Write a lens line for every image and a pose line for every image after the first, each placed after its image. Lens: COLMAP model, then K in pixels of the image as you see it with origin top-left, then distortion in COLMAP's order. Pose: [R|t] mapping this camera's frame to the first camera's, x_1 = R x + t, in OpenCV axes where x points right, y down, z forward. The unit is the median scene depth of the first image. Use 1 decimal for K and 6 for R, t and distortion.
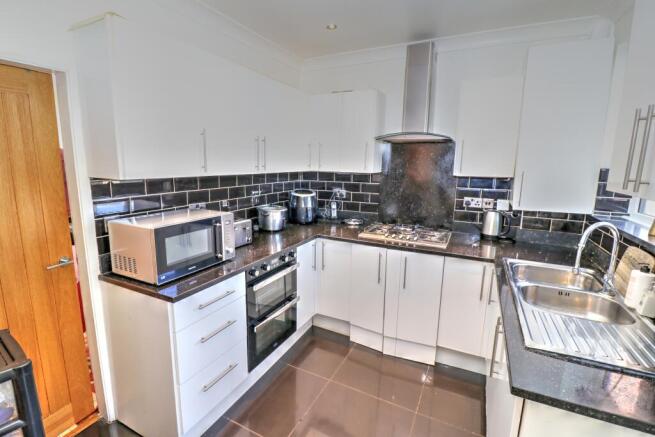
lens RADIAL K [[306.1, 0, 325.2], [0, 306.1, 218.1], [0, 0, 1]] dist [-0.003722, 0.000354]
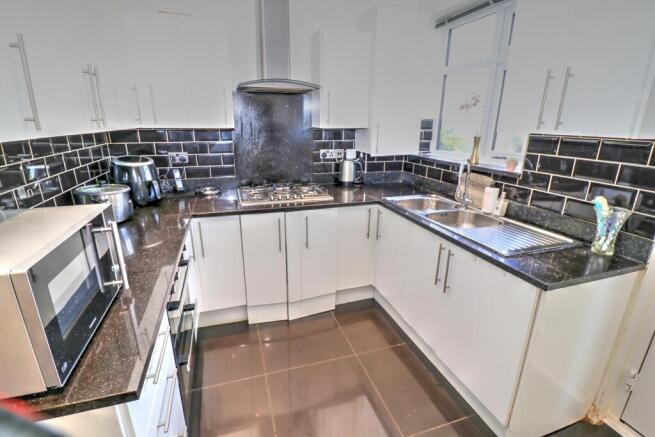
lens RADIAL K [[306.1, 0, 324.3], [0, 306.1, 214.9], [0, 0, 1]] dist [-0.003722, 0.000354]
pose [[0.713002, -0.214709, 0.667479, -0.288407], [0.130825, 0.975982, 0.174198, -0.031872], [-0.688849, -0.036881, 0.723966, 0.230520]]
